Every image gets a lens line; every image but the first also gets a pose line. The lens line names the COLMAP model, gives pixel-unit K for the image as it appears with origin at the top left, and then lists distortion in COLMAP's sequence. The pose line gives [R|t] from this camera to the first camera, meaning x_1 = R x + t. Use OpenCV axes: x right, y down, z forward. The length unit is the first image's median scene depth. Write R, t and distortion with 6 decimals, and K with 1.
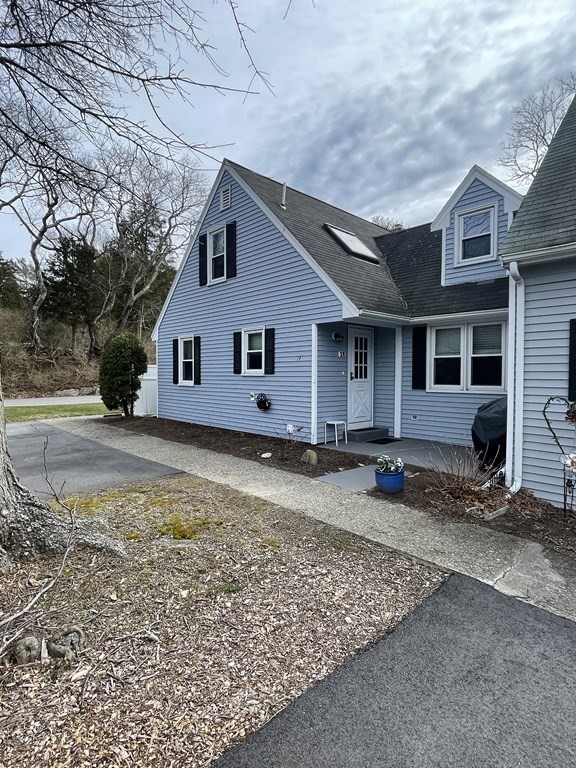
lens RADIAL K [[401.9, 0, 288.1], [0, 401.9, 384.4], [0, 0, 1]] dist [0.000624, 0.000073]
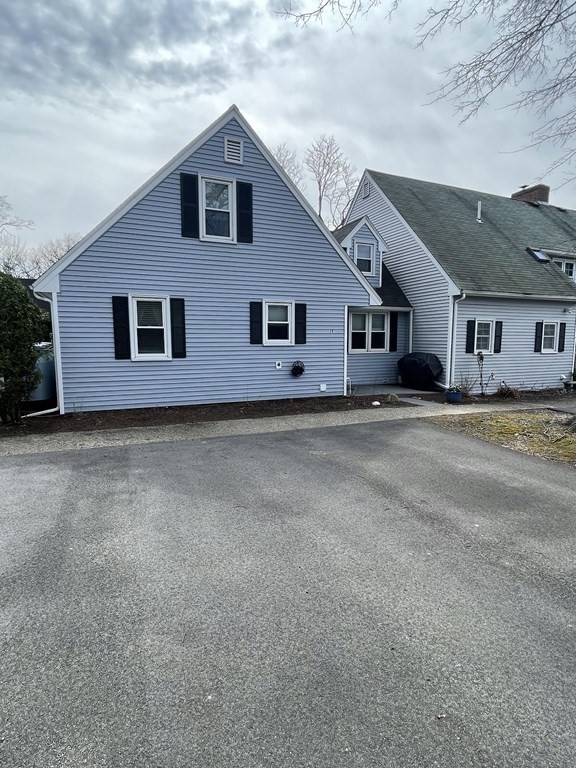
lens RADIAL K [[401.9, 0, 286.3], [0, 401.9, 383.5], [0, 0, 1]] dist [0.000624, 0.000073]
pose [[0.357537, -0.101150, 0.928405, -1.054173], [0.033852, 0.994868, 0.095354, -0.022297], [-0.933285, -0.002664, 0.359126, 0.584683]]
